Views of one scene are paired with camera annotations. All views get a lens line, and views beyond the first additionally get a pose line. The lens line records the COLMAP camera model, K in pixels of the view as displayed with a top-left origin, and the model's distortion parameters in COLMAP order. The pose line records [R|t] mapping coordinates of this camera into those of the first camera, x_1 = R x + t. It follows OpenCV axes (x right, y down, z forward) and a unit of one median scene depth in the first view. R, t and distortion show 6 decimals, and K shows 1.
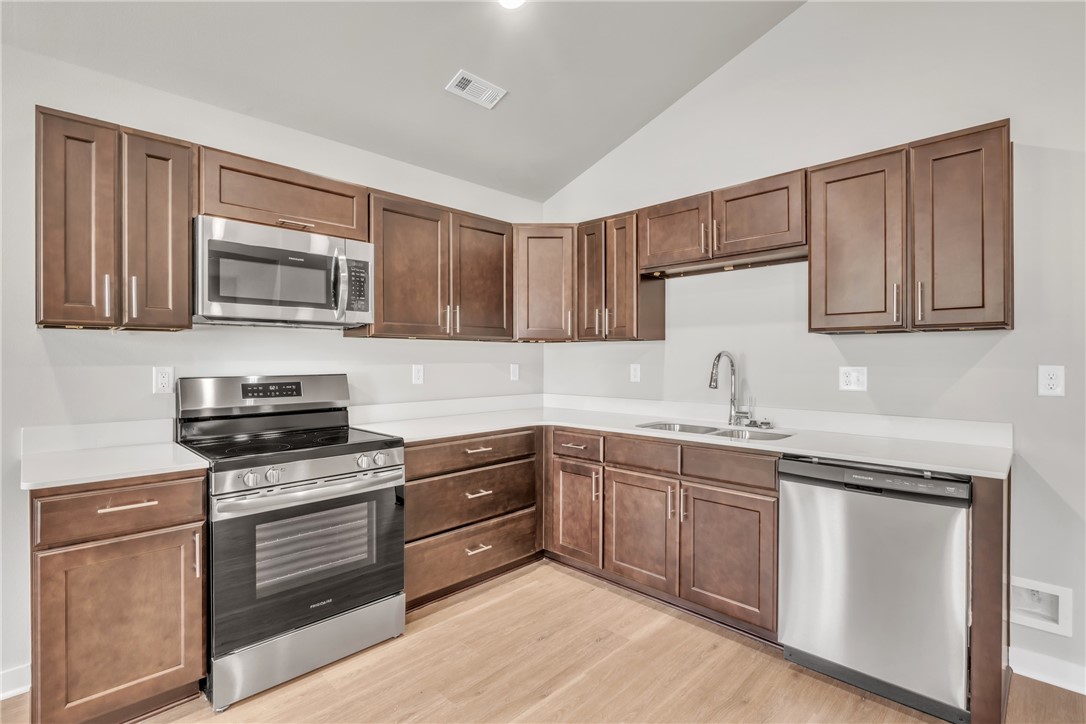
lens RADIAL K [[508.3, 0, 538.7], [0, 508.3, 358.3], [0, 0, 1]] dist [-0.010958, 0.000072]
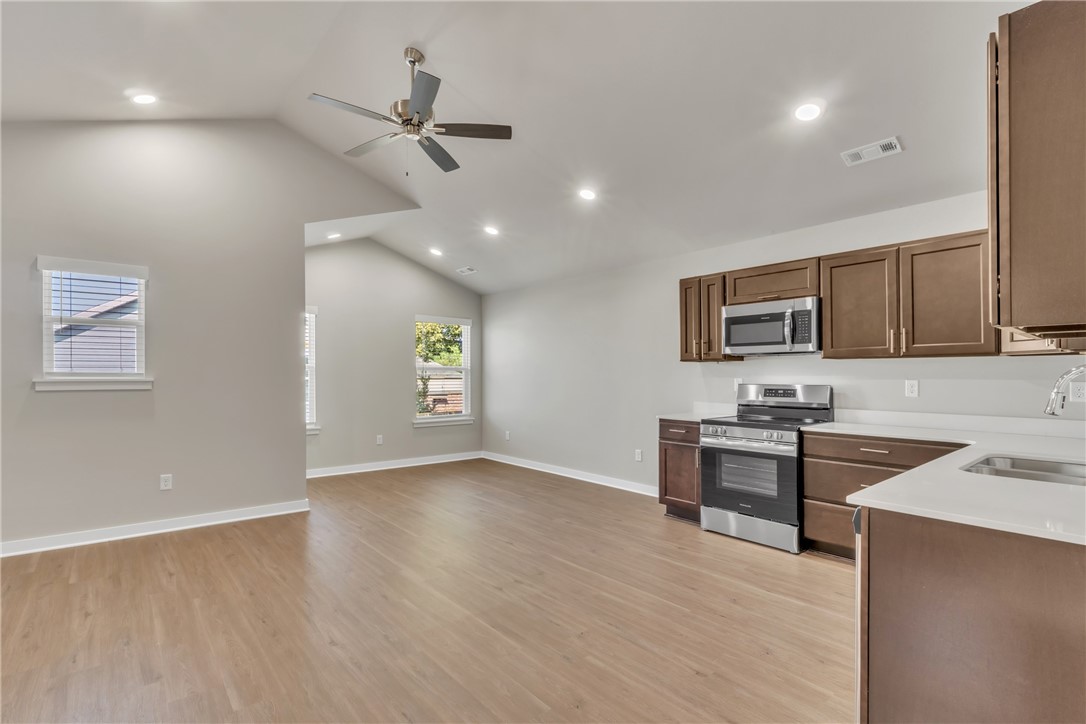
lens RADIAL K [[505.4, 0, 523.6], [0, 505.4, 381.8], [0, 0, 1]] dist [-0.009536, 0.000098]
pose [[-0.105256, 0.013852, -0.994349, 1.201542], [-0.002280, 0.999897, 0.014171, 0.003241], [0.994443, 0.003759, -0.105214, 0.304999]]
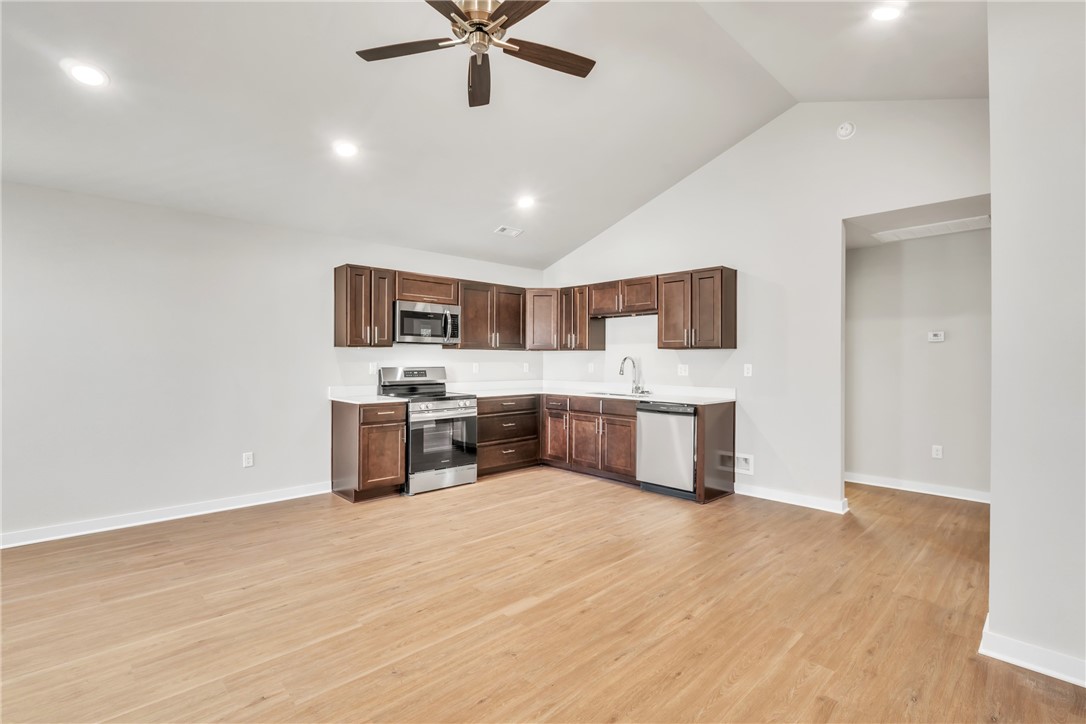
lens RADIAL K [[508.3, 0, 538.7], [0, 508.3, 358.3], [0, 0, 1]] dist [-0.010958, 0.000072]
pose [[0.999719, 0.005144, -0.023148, 0.054357], [-0.005205, 0.999983, -0.002597, -0.000568], [0.023134, 0.002716, 0.999729, -1.128939]]
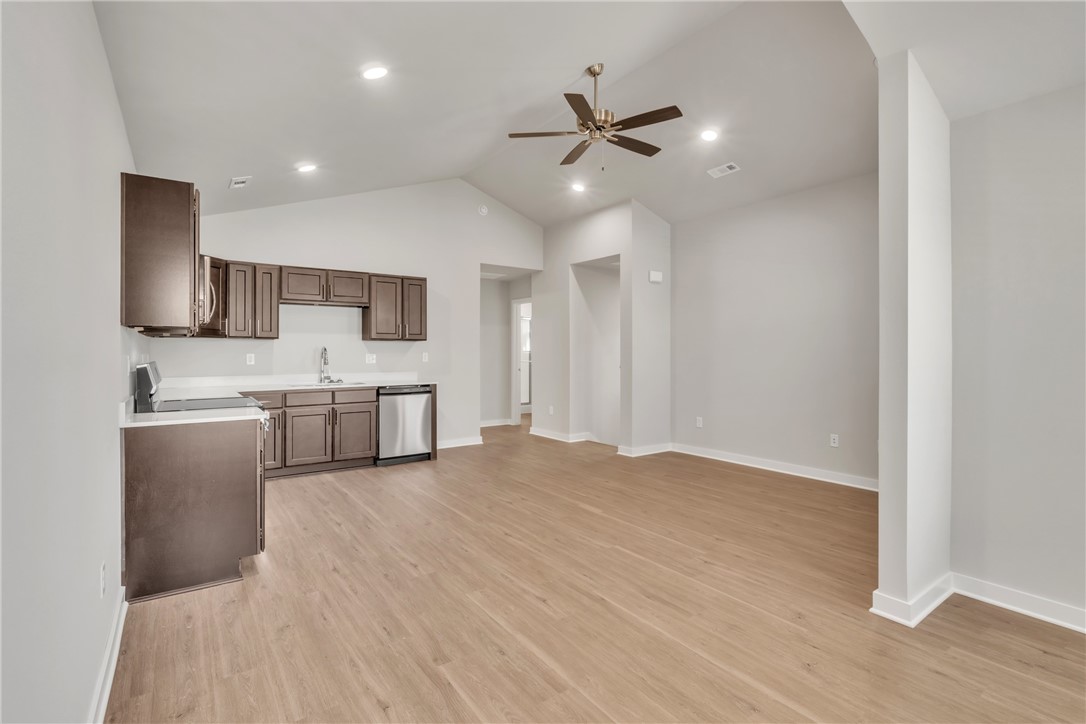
lens RADIAL K [[503.9, 0, 544.3], [0, 503.9, 350.9], [0, 0, 1]] dist [-0.012605, 0.000196]
pose [[0.152989, 0.000884, 0.988228, -1.599888], [-0.001916, 0.999998, -0.000598, 0.002643], [-0.988226, -0.001802, 0.152990, -0.196667]]
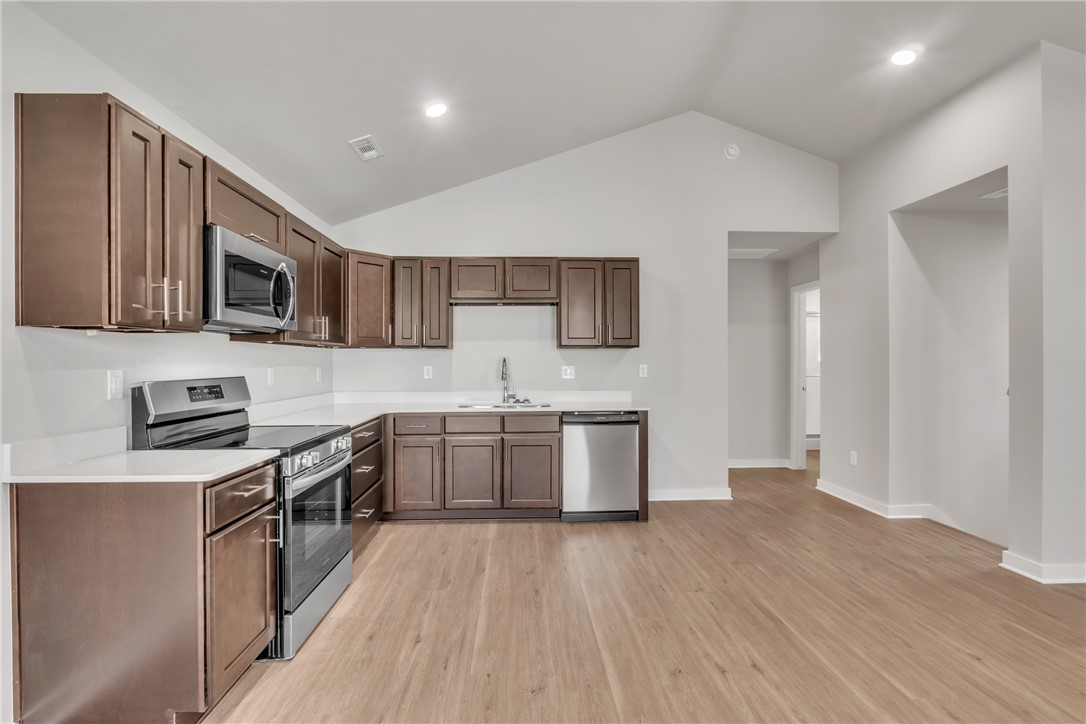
lens RADIAL K [[499.9, 0, 540.5], [0, 499.9, 364.7], [0, 0, 1]] dist [-0.009958, 0.001110]
pose [[0.672314, -0.005465, 0.740246, -0.778462], [0.001056, 0.999979, 0.006423, 0.000517], [-0.740265, -0.003536, 0.672306, -0.155316]]
